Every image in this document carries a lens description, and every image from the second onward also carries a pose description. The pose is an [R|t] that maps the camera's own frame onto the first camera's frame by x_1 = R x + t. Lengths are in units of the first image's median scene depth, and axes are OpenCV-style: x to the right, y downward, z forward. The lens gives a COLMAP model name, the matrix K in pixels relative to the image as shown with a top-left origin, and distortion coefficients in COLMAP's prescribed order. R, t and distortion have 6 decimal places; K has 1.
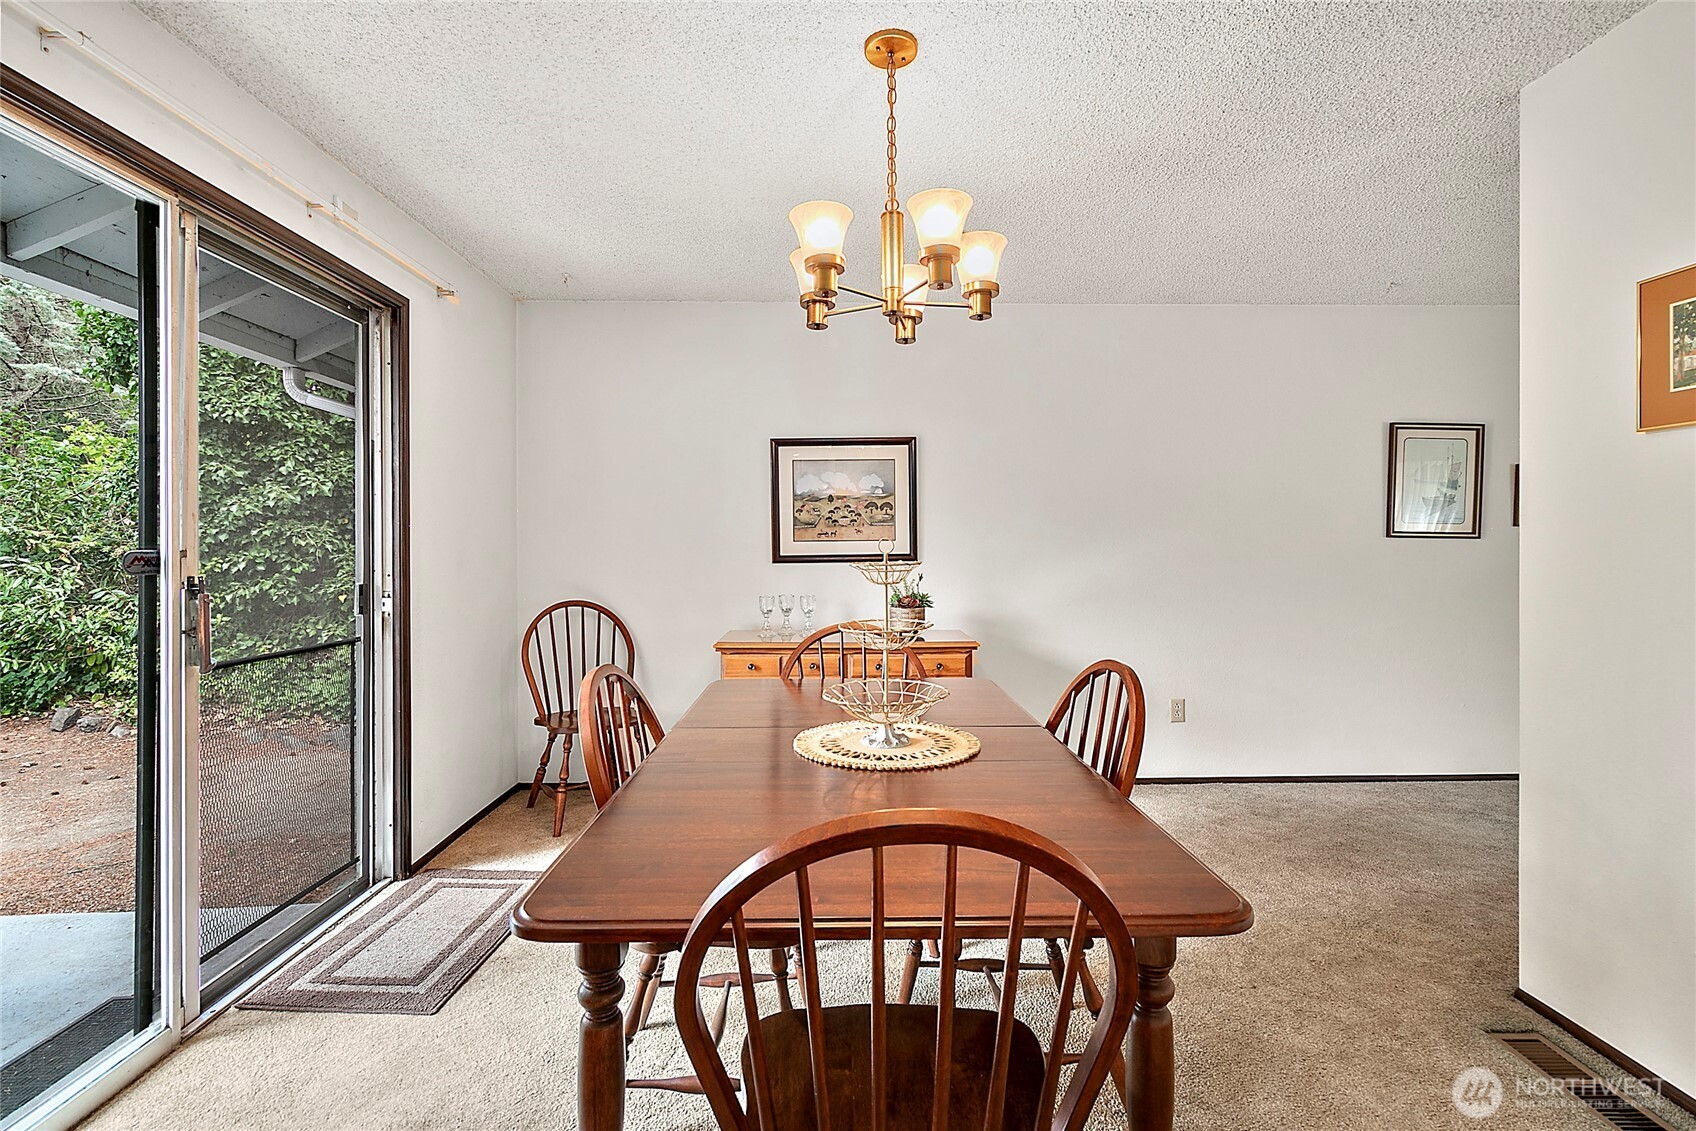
lens RADIAL K [[789.5, 0, 844.8], [0, 789.5, 550.8], [0, 0, 1]] dist [0.001975, 0.001067]
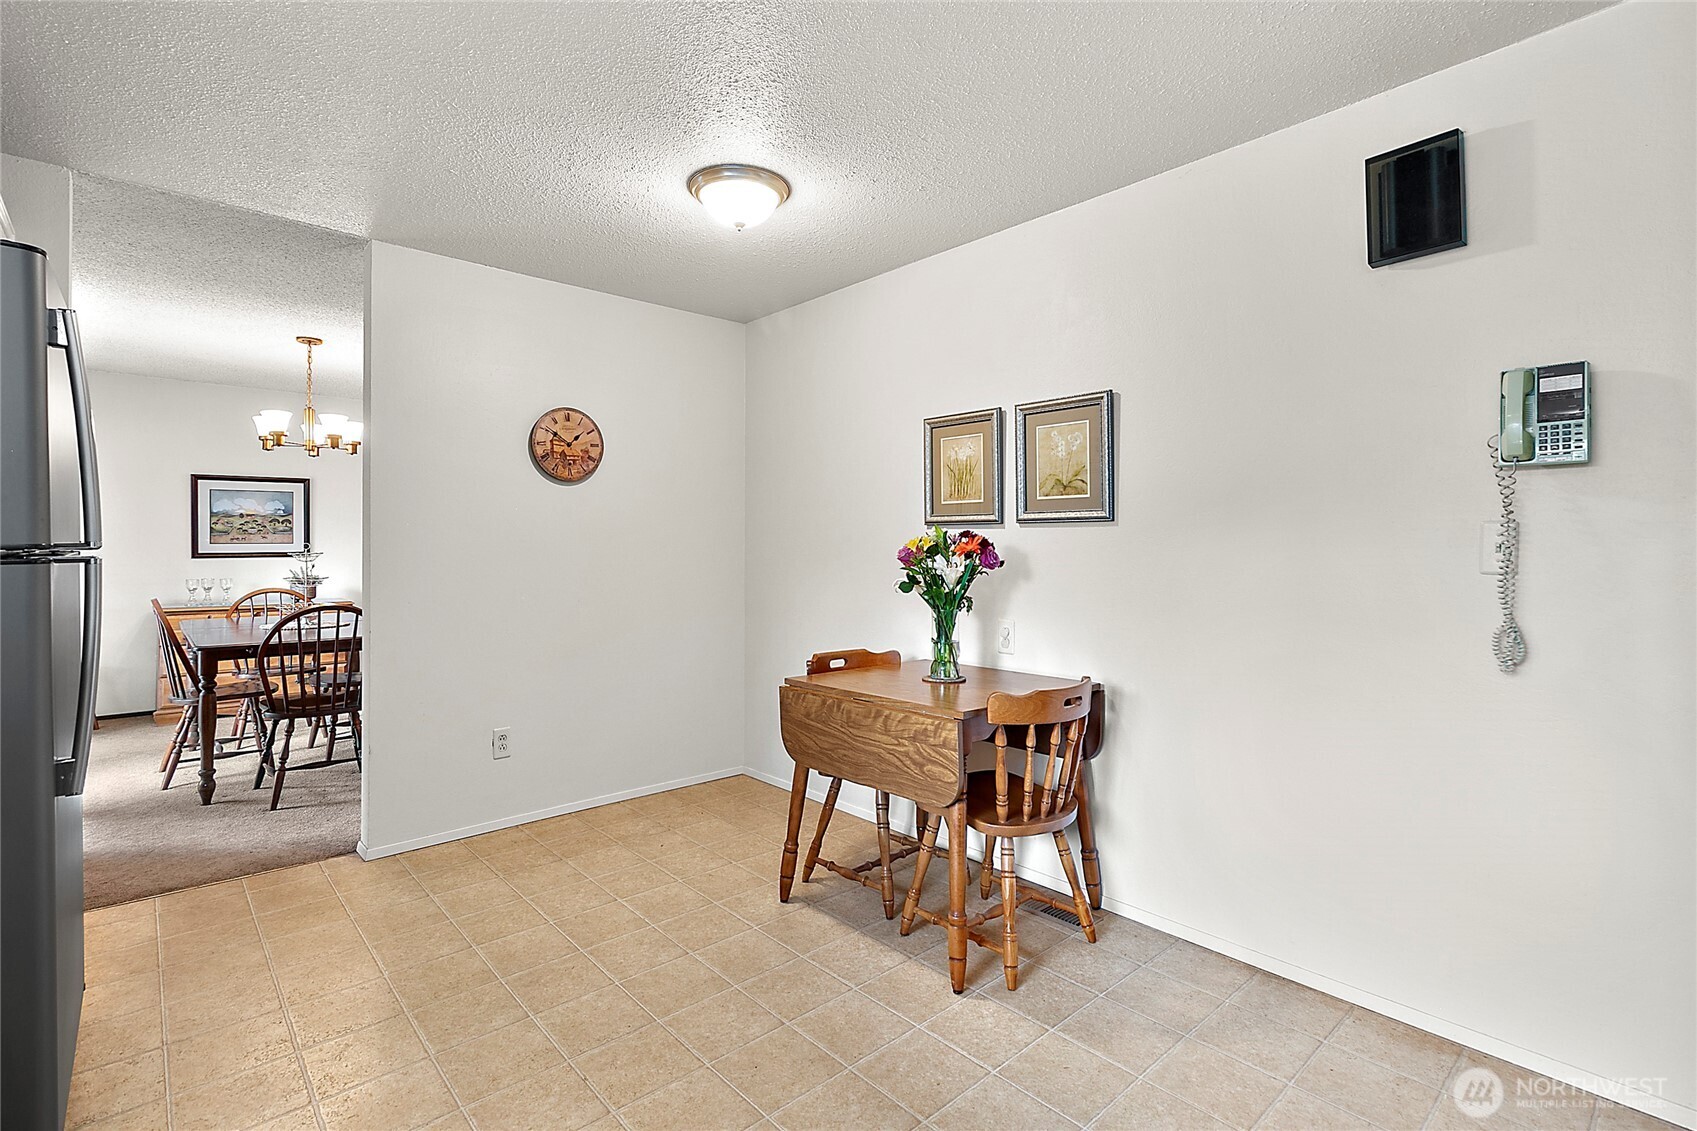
lens RADIAL K [[790.0, 0, 846.6], [0, 790.0, 538.9], [0, 0, 1]] dist [0.002376, 0.000420]
pose [[0.756853, 0.010300, 0.653504, -0.131663], [0.002223, 0.999829, -0.018333, 0.008877], [-0.653582, 0.015328, 0.756701, -0.912196]]
